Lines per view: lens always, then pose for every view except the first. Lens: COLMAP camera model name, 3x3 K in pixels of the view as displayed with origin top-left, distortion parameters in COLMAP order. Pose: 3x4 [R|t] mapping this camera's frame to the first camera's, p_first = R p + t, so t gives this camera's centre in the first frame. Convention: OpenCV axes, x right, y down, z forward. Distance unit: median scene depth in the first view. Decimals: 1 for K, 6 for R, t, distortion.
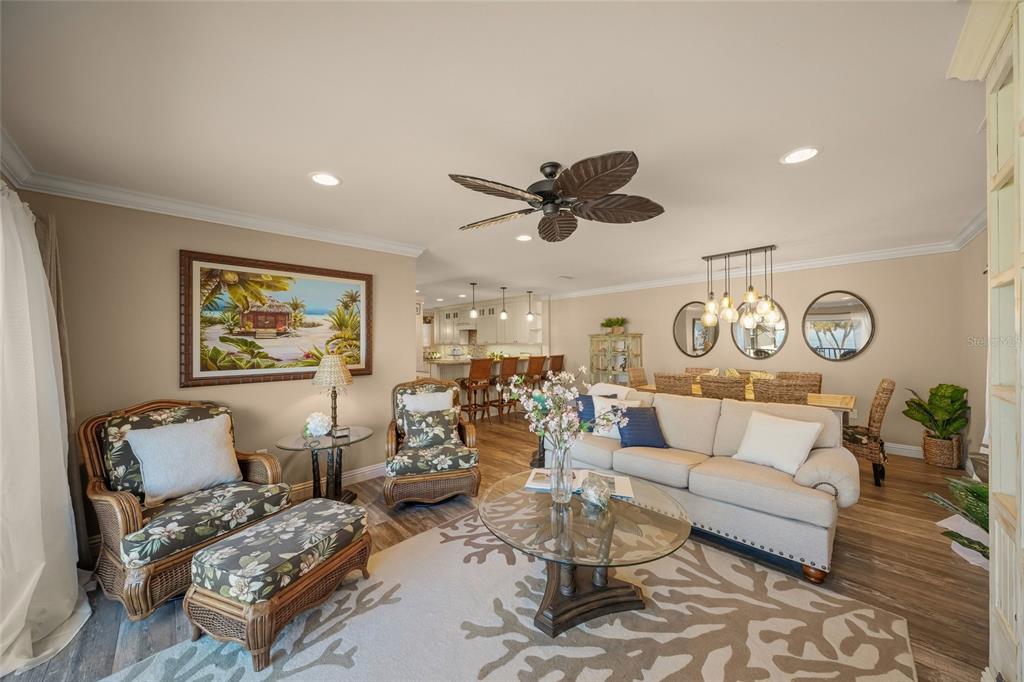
lens RADIAL K [[350.0, 0, 514.4], [0, 350.0, 339.0], [0, 0, 1]] dist [-0.000465, 0.000003]
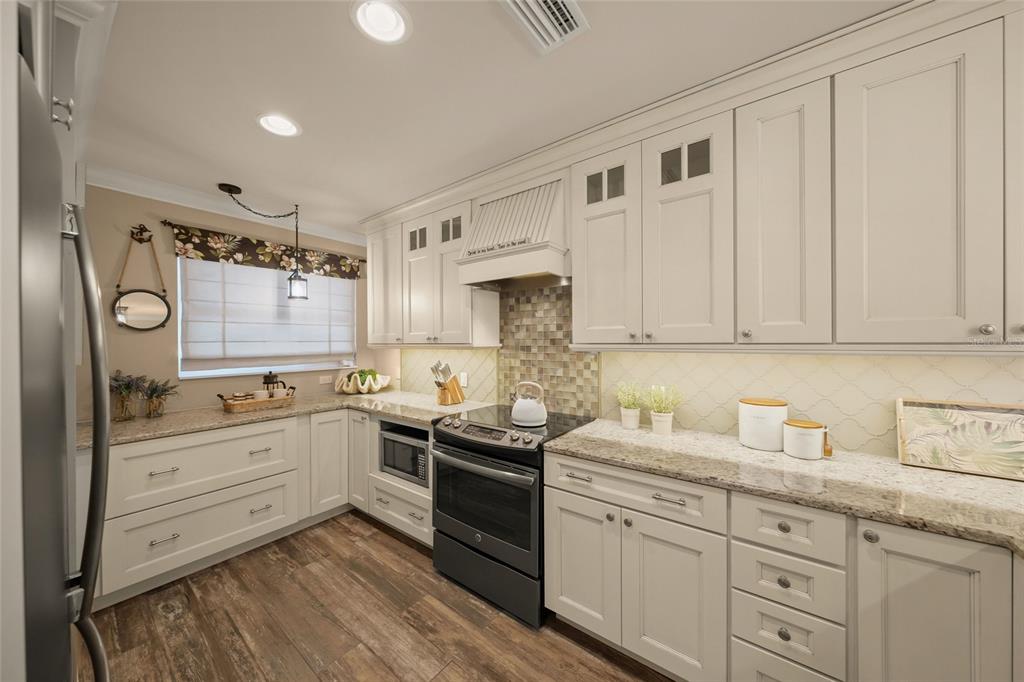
lens RADIAL K [[350.0, 0, 514.4], [0, 350.0, 339.0], [0, 0, 1]] dist [-0.000465, 0.000003]
pose [[0.992490, 0.000802, 0.122321, -0.533991], [-0.001425, 0.999986, 0.005005, 0.031540], [-0.122315, -0.005142, 0.992478, 2.597248]]
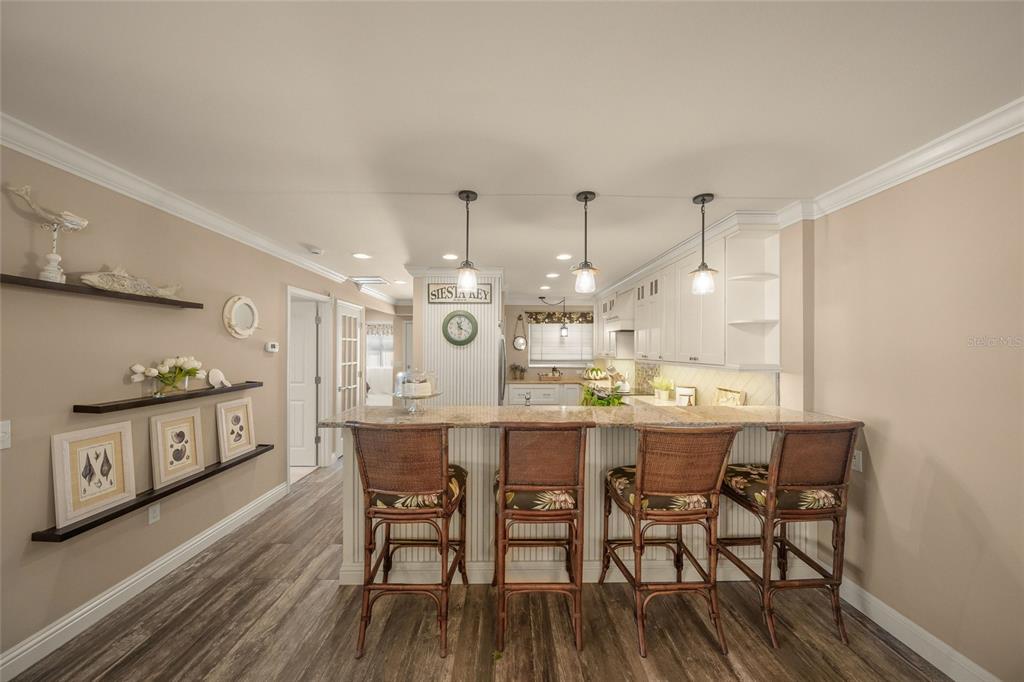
lens RADIAL K [[348.0, 0, 511.7], [0, 348.0, 346.8], [0, 0, 1]] dist [0.000534, 0.000052]
pose [[0.713156, 0.005487, -0.700984, 0.355674], [-0.002014, 0.999981, 0.005778, -0.018595], [0.701003, -0.002709, 0.713153, 1.749953]]
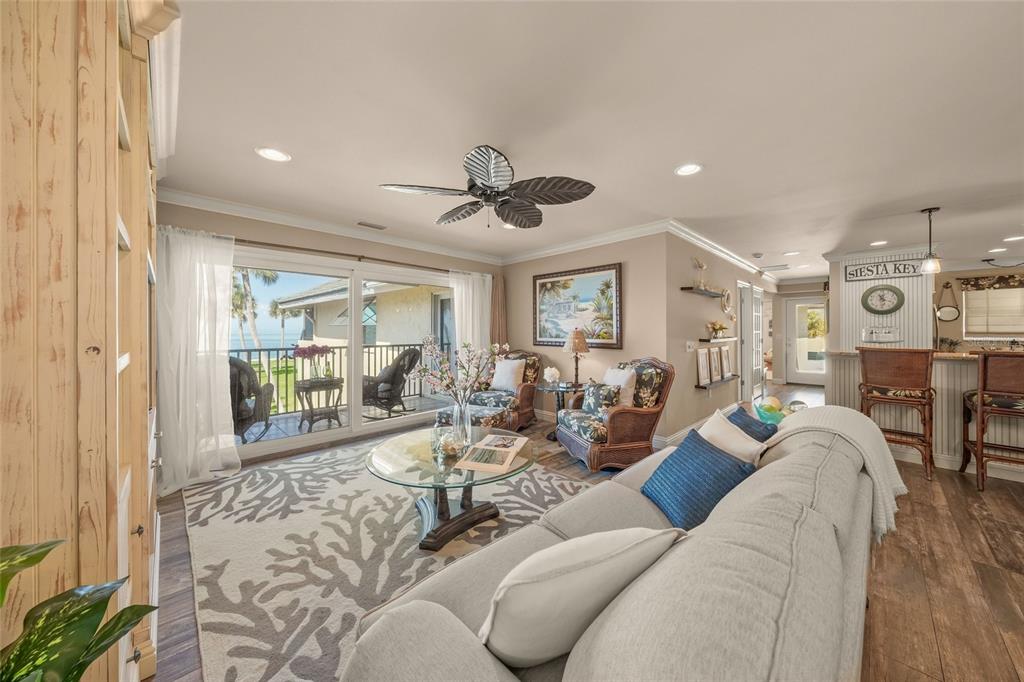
lens RADIAL K [[353.7, 0, 515.1], [0, 353.7, 327.0], [0, 0, 1]] dist [-0.000765, -0.000016]
pose [[-0.018642, -0.002351, -0.999823, 0.962063], [0.008153, 0.999964, -0.002503, 0.036270], [0.999793, -0.008199, -0.018622, 0.848597]]
